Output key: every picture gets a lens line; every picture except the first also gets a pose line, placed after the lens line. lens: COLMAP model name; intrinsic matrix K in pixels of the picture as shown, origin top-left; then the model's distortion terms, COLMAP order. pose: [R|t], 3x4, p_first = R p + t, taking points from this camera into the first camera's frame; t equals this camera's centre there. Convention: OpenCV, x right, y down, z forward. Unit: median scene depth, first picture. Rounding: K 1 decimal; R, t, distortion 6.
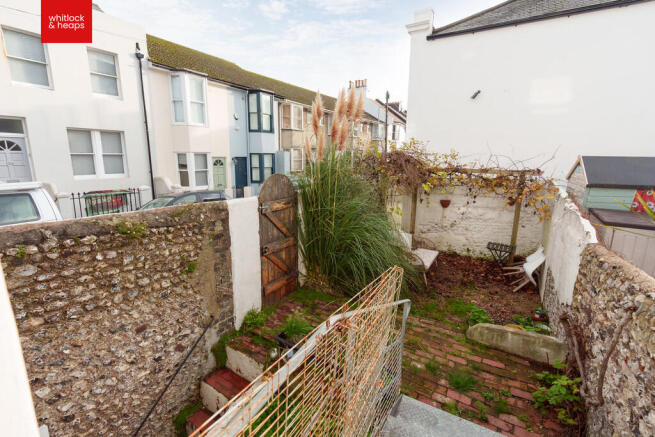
lens RADIAL K [[293.2, 0, 324.7], [0, 293.2, 205.3], [0, 0, 1]] dist [-0.000568, -0.000233]
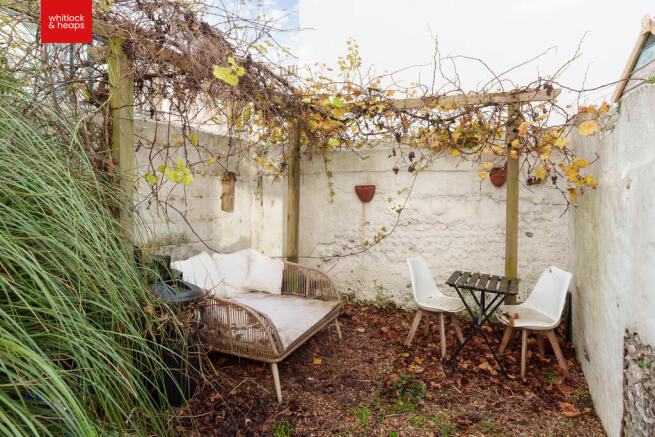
lens RADIAL K [[377.3, 0, 327.6], [0, 377.3, 181.8], [0, 0, 1]] dist [0.000962, 0.000058]
pose [[0.991618, 0.010428, 0.128781, 0.313103], [0.013919, 0.982315, -0.186717, 0.098041], [-0.128451, 0.186945, 0.973936, 0.485459]]
